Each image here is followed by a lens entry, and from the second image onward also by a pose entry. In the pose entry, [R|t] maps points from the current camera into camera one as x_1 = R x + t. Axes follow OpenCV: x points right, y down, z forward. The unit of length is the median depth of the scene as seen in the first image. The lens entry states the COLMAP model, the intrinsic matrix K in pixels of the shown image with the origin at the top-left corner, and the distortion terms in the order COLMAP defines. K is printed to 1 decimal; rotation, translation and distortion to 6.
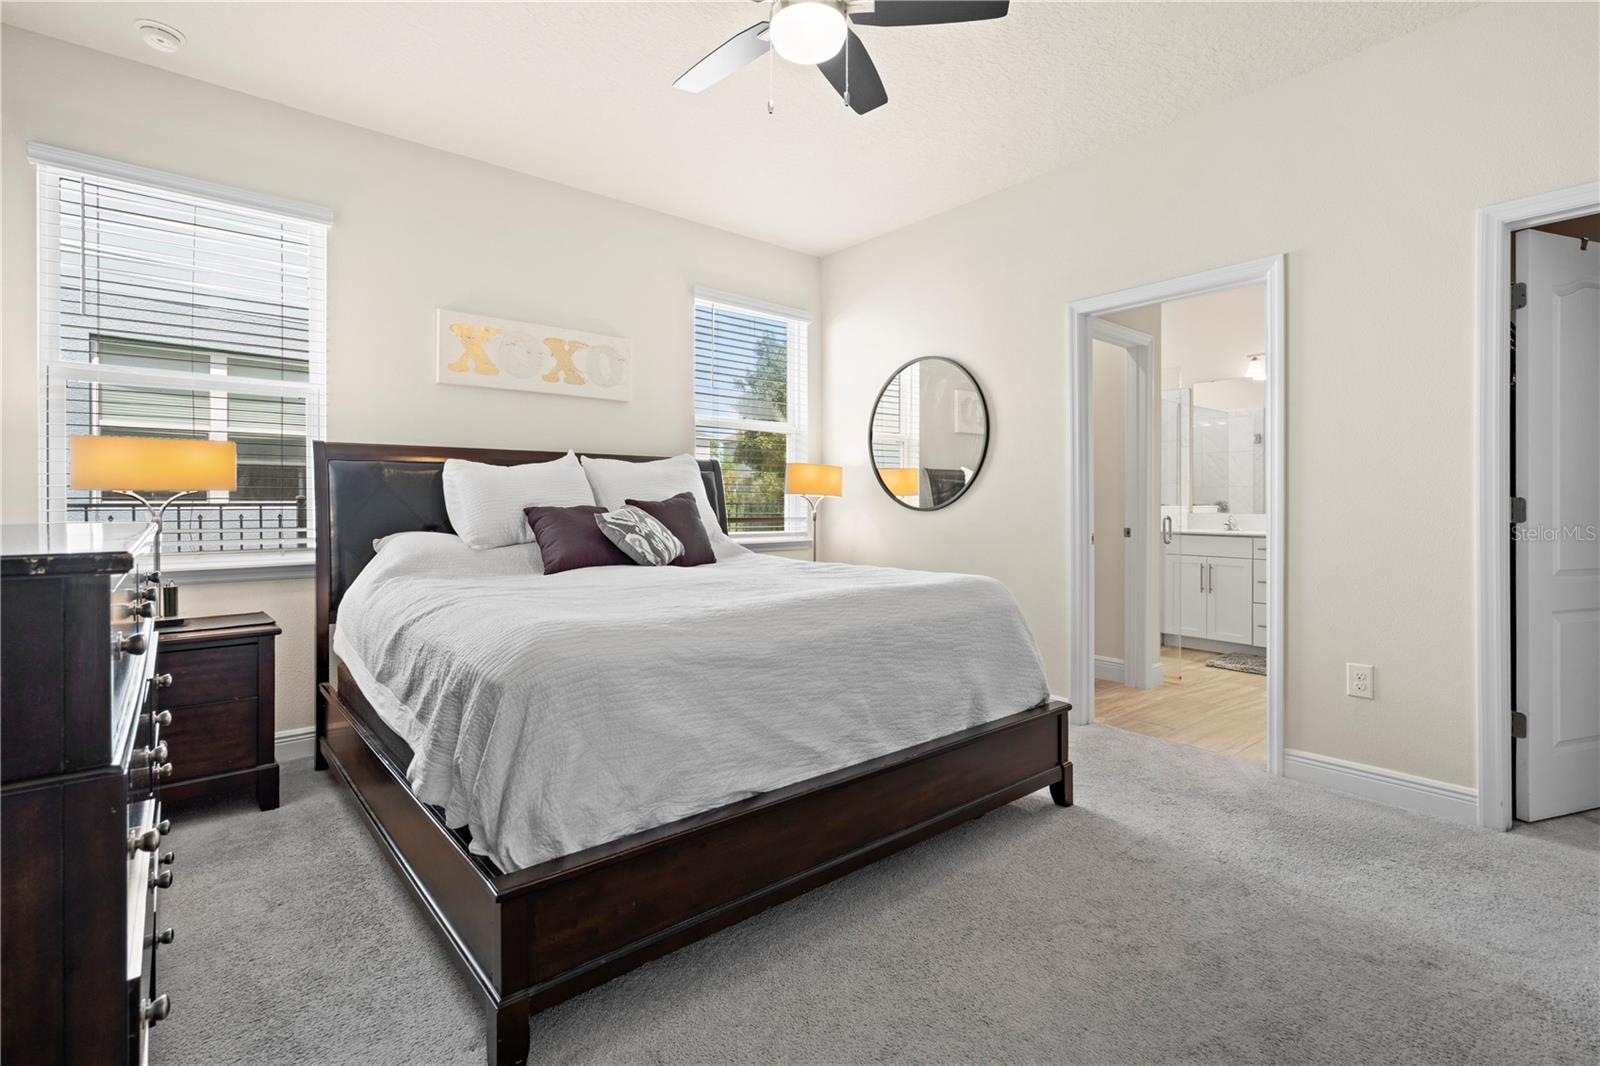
lens RADIAL K [[737.8, 0, 798.7], [0, 737.8, 504.7], [0, 0, 1]] dist [-0.001133, -0.000092]
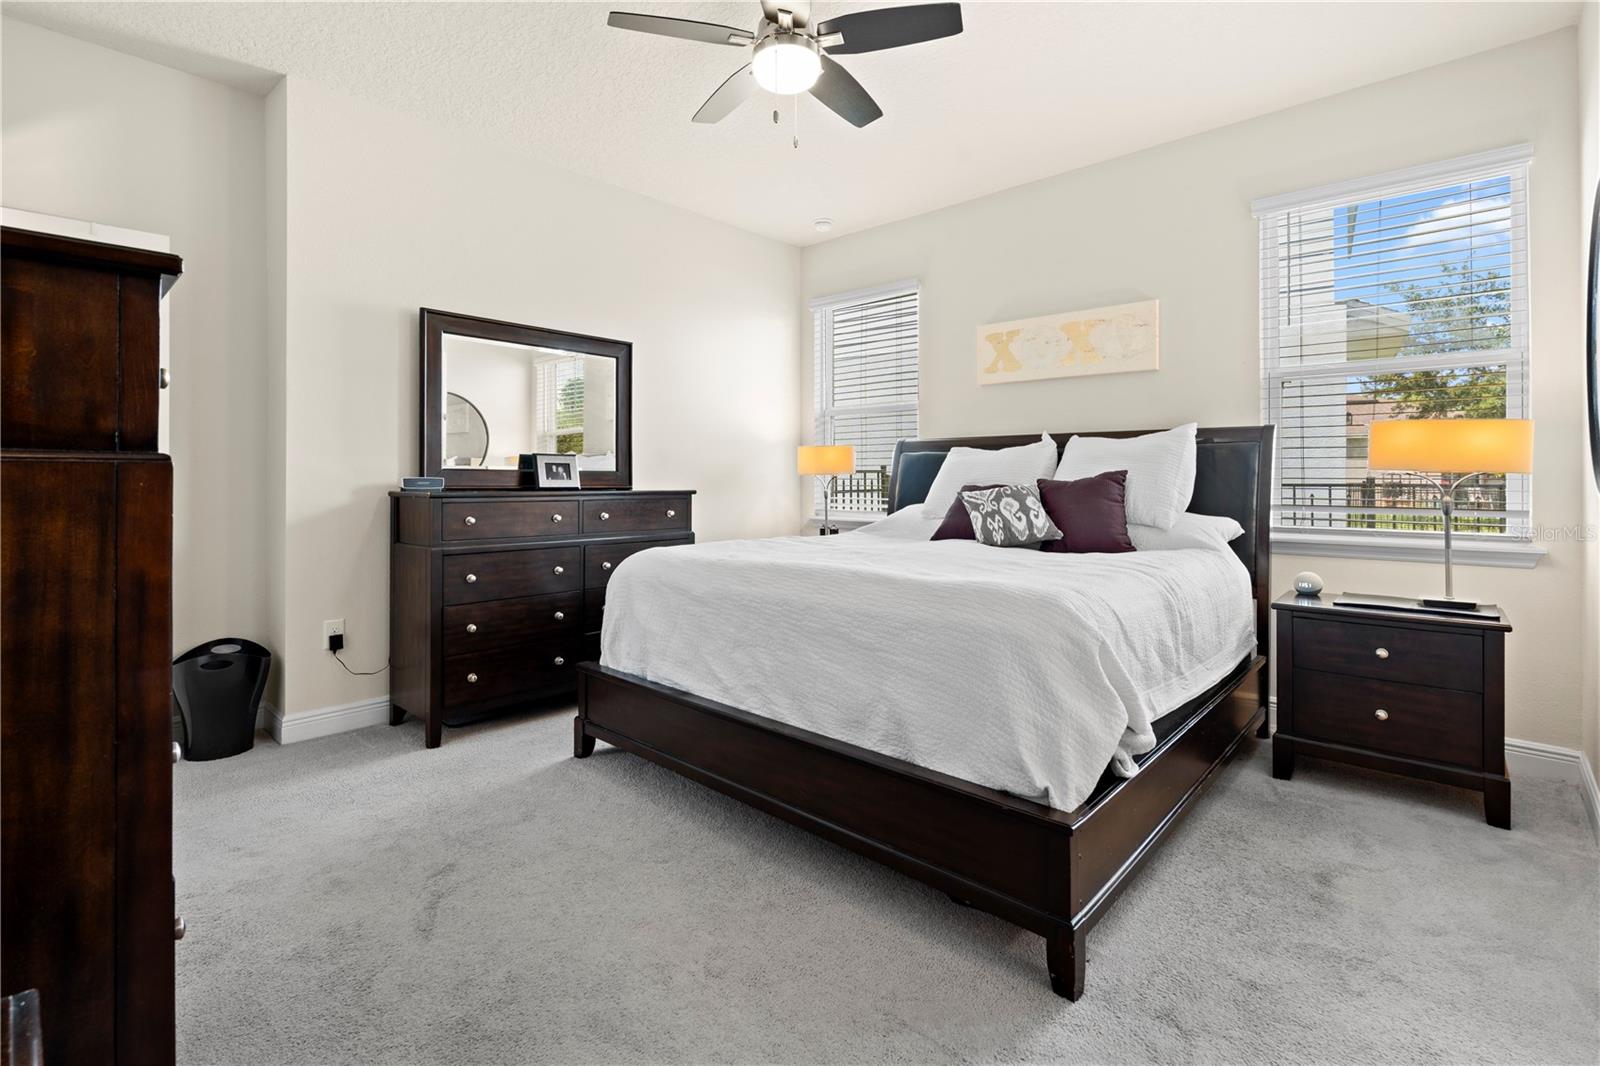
lens RADIAL K [[736.8, 0, 799.3], [0, 736.8, 481.6], [0, 0, 1]] dist [0.001793, 0.000220]
pose [[0.132526, 0.003067, -0.991175, 0.682663], [-0.006382, 0.999977, 0.002241, -0.003467], [0.991159, 0.006029, 0.132542, 0.519756]]
